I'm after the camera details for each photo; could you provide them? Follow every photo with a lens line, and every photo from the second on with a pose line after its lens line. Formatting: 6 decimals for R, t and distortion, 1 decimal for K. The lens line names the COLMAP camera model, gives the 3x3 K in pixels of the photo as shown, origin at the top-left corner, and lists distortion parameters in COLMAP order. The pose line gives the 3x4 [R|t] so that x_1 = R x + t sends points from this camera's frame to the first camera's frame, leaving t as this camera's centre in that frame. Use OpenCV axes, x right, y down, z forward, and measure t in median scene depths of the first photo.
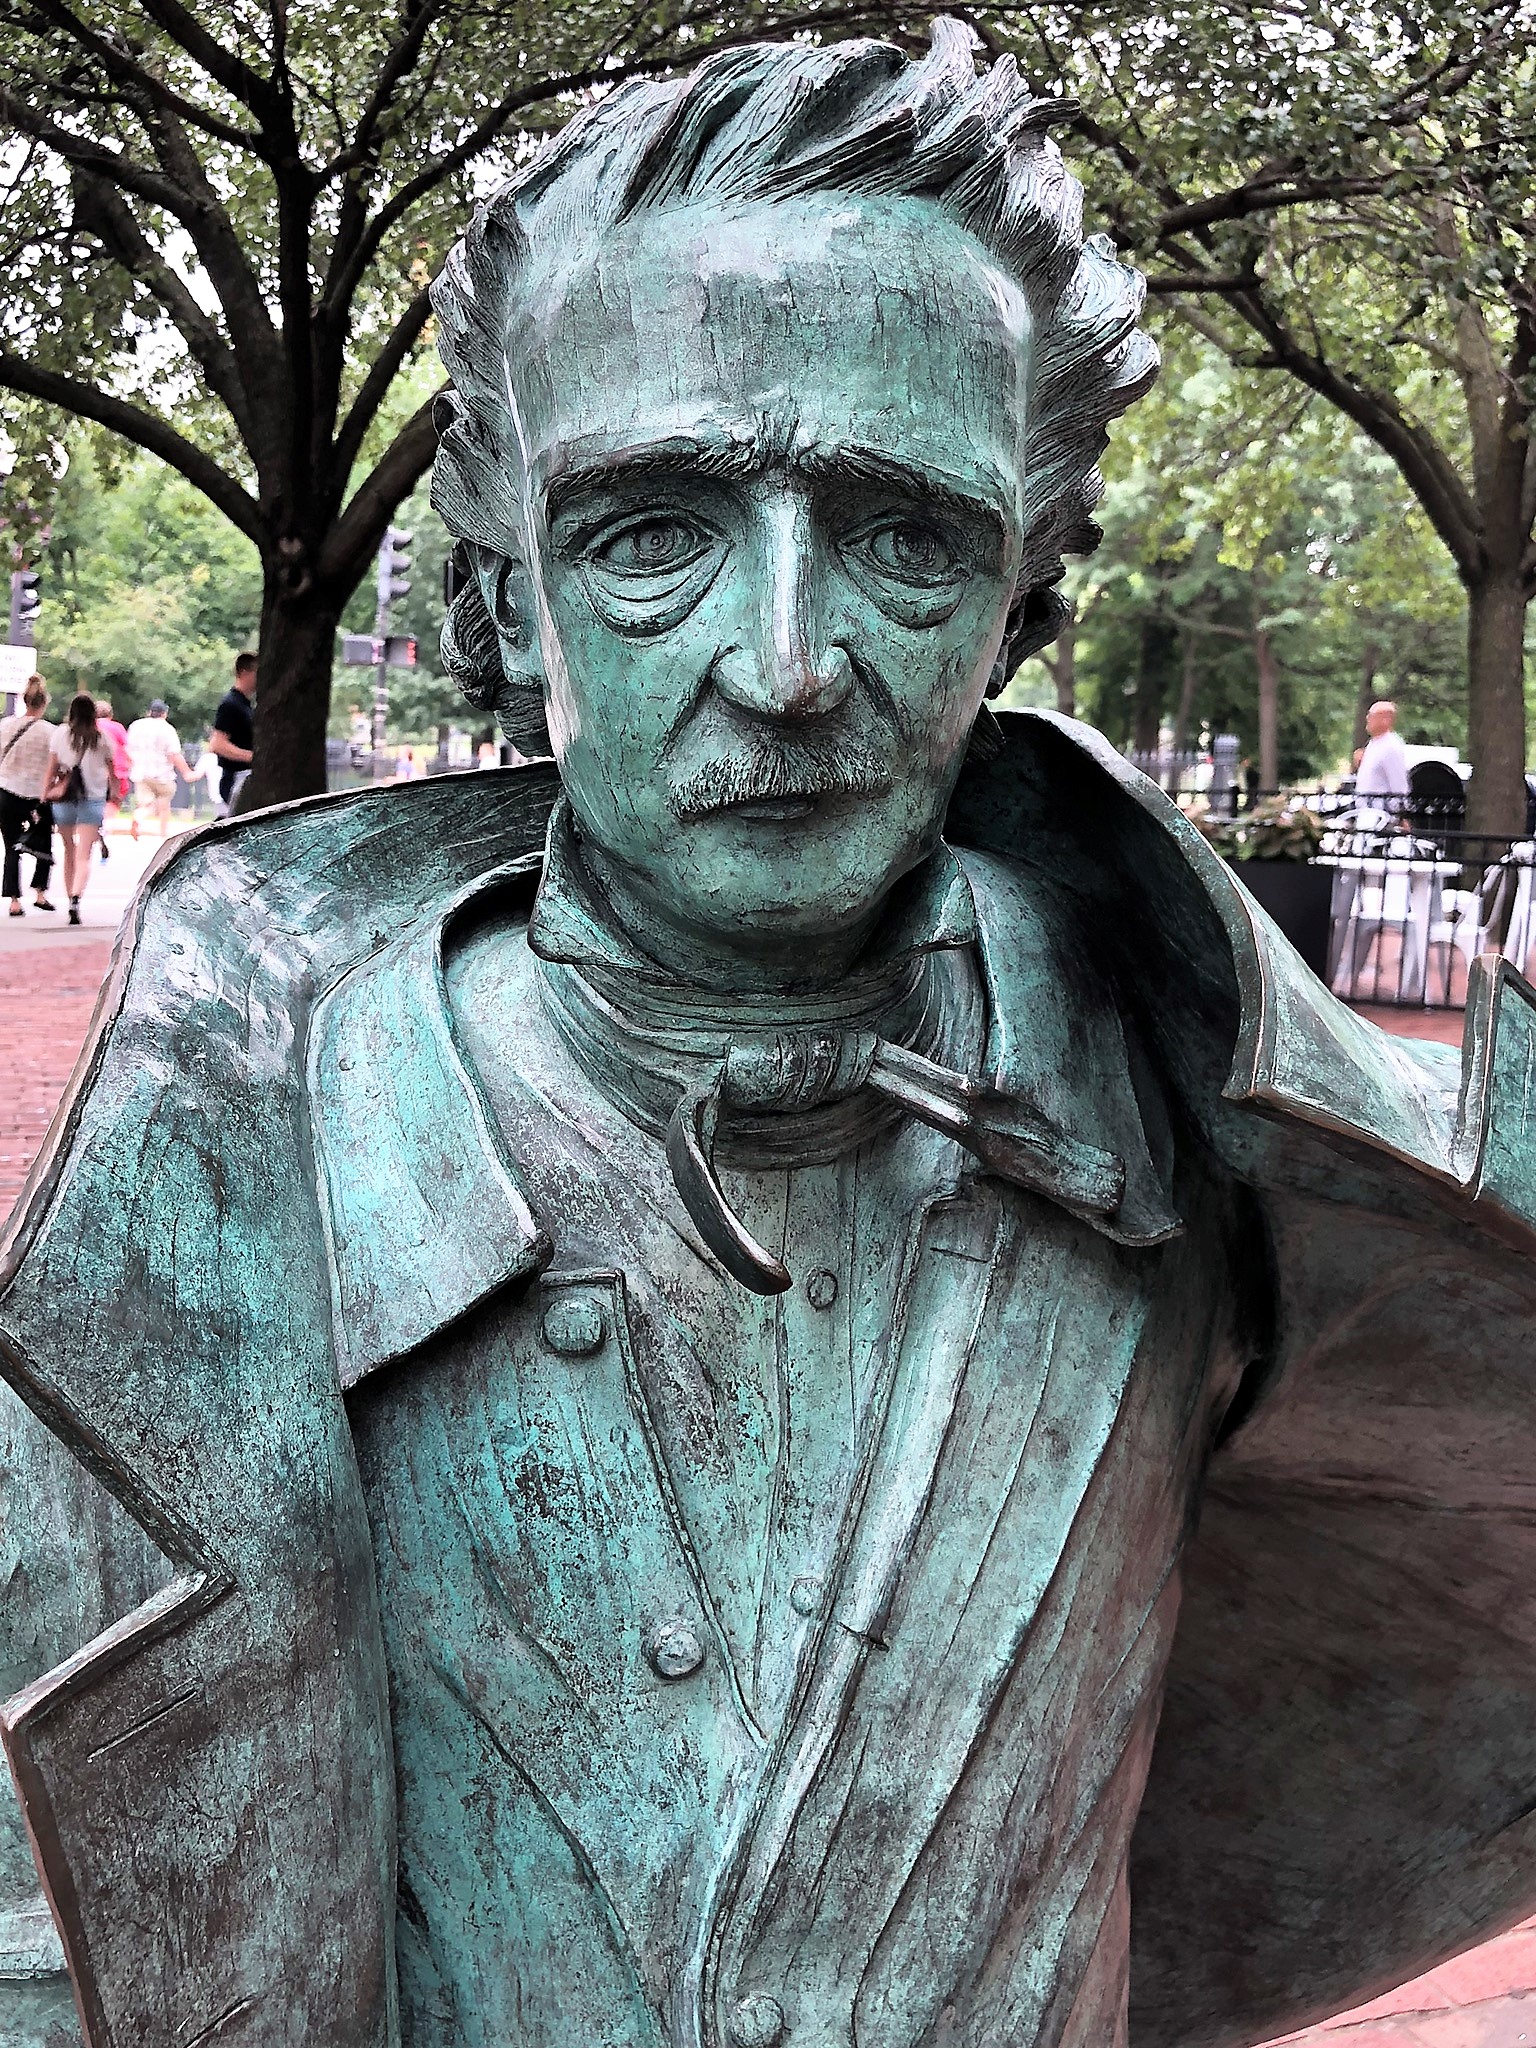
lens RADIAL K [[2099.1, 0, 756.3], [0, 2099.1, 1007.9], [0, 0, 1]] dist [0.059065, 0.000000]
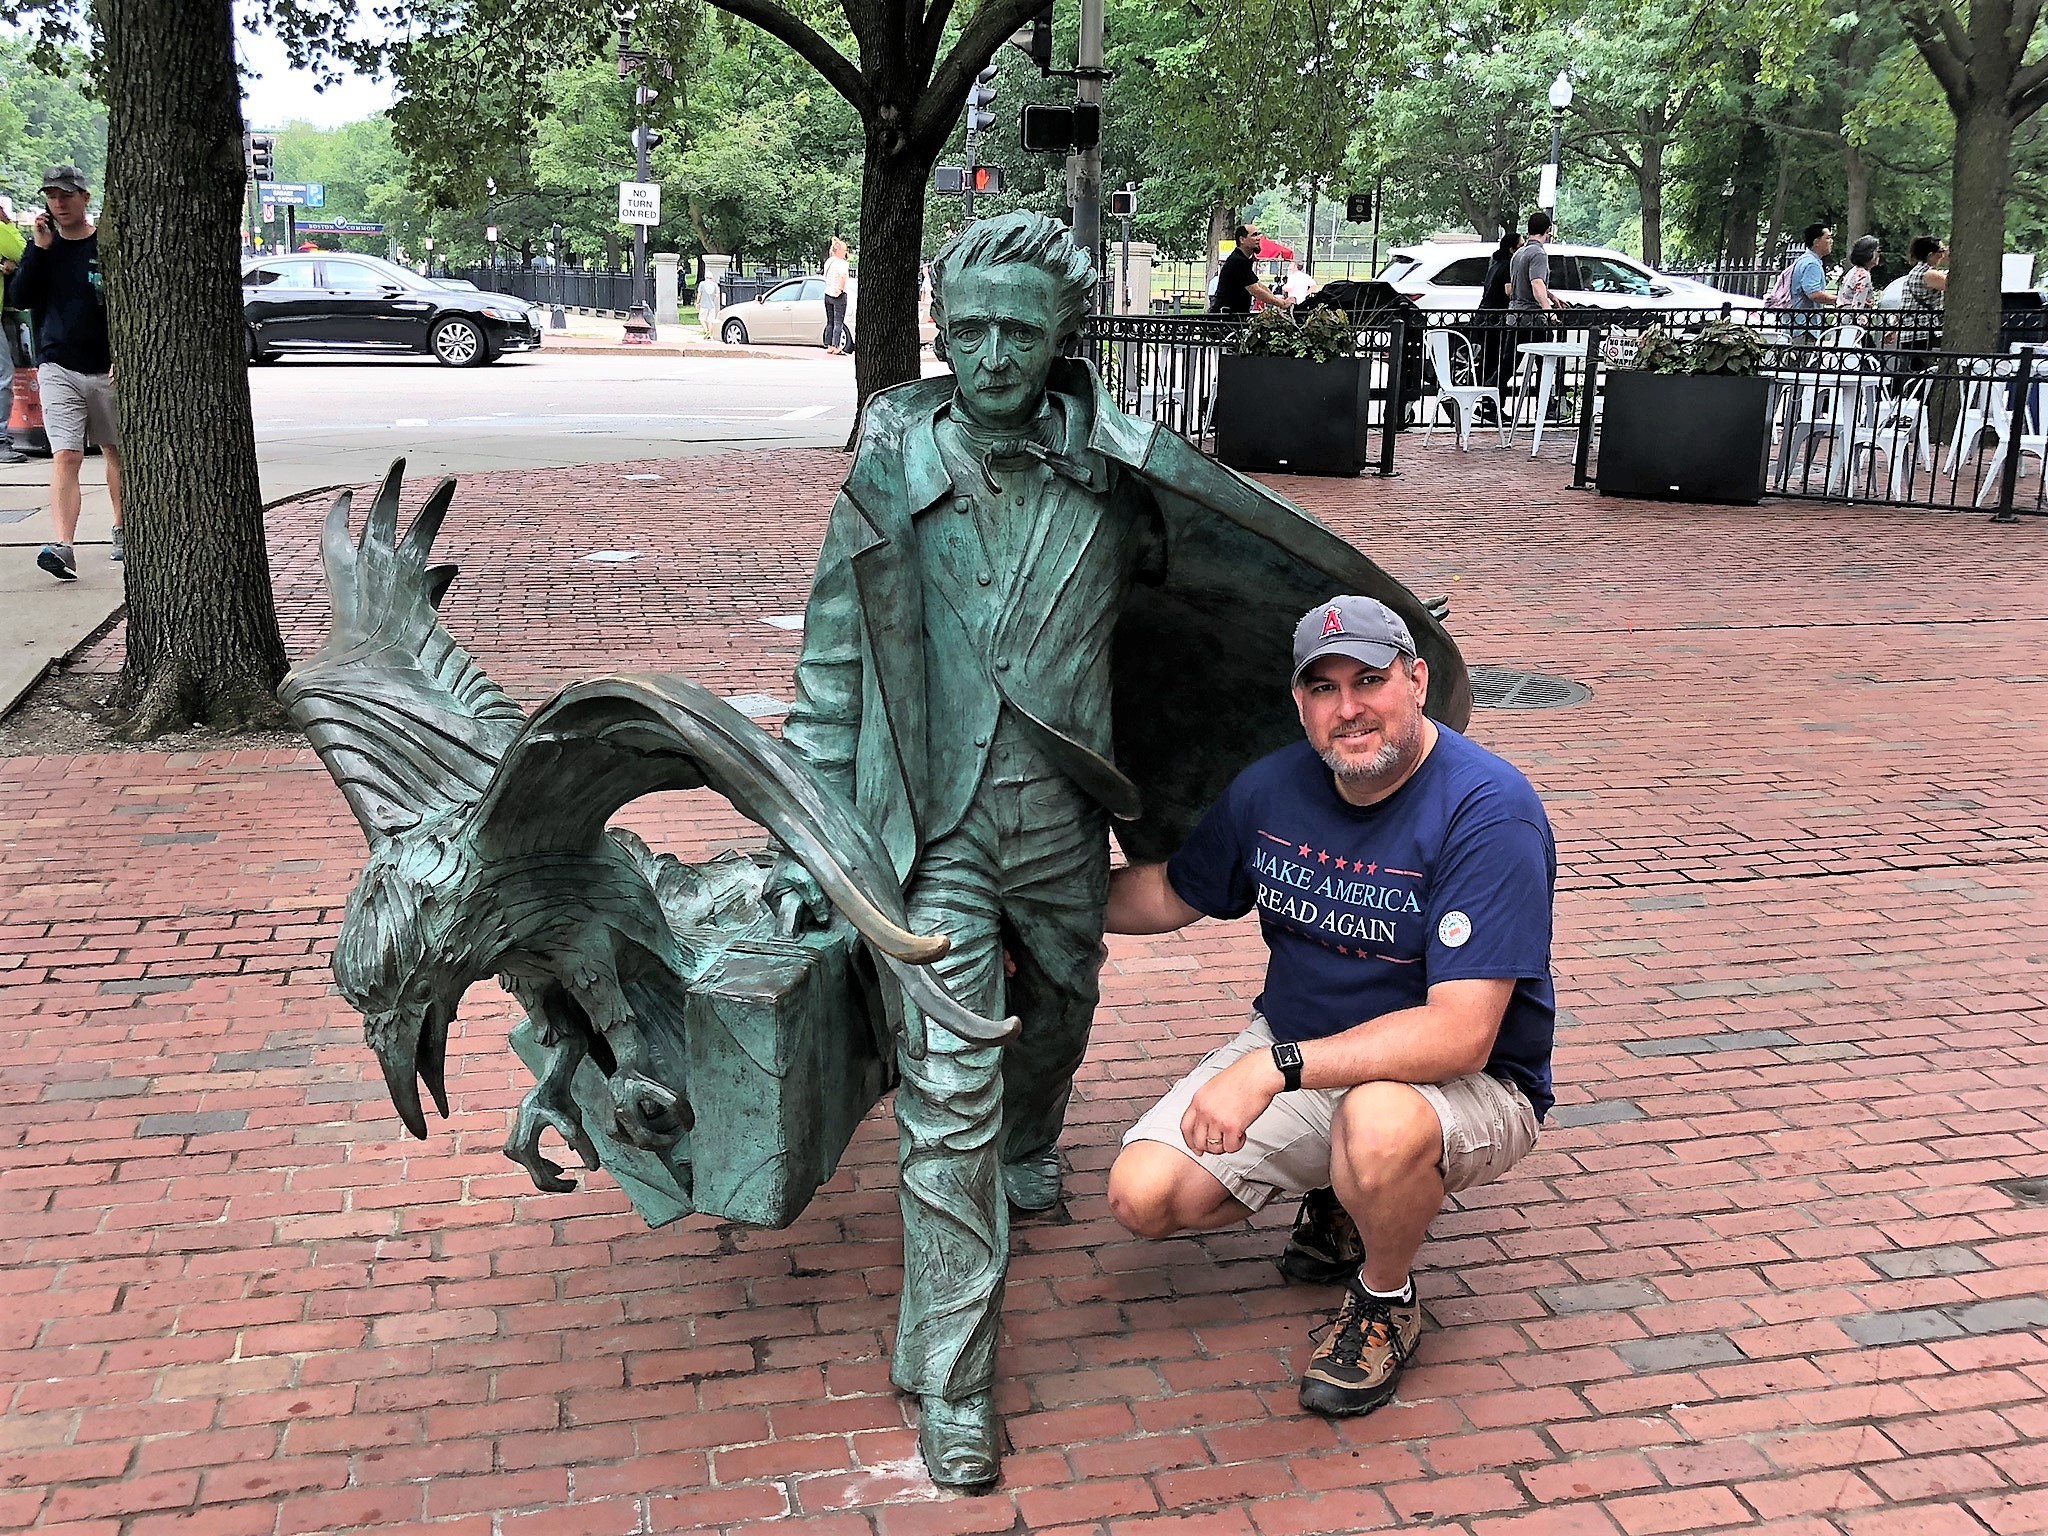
lens RADIAL K [[2099.1, 0, 1026.6], [0, 2099.1, 771.9], [0, 0, 1]] dist [0.059065, 0.000000]
pose [[0.988448, 0.019691, -0.150273, 0.726233], [-0.002081, 0.993194, 0.116455, 0.190791], [0.151543, -0.114797, 0.981762, -3.395872]]
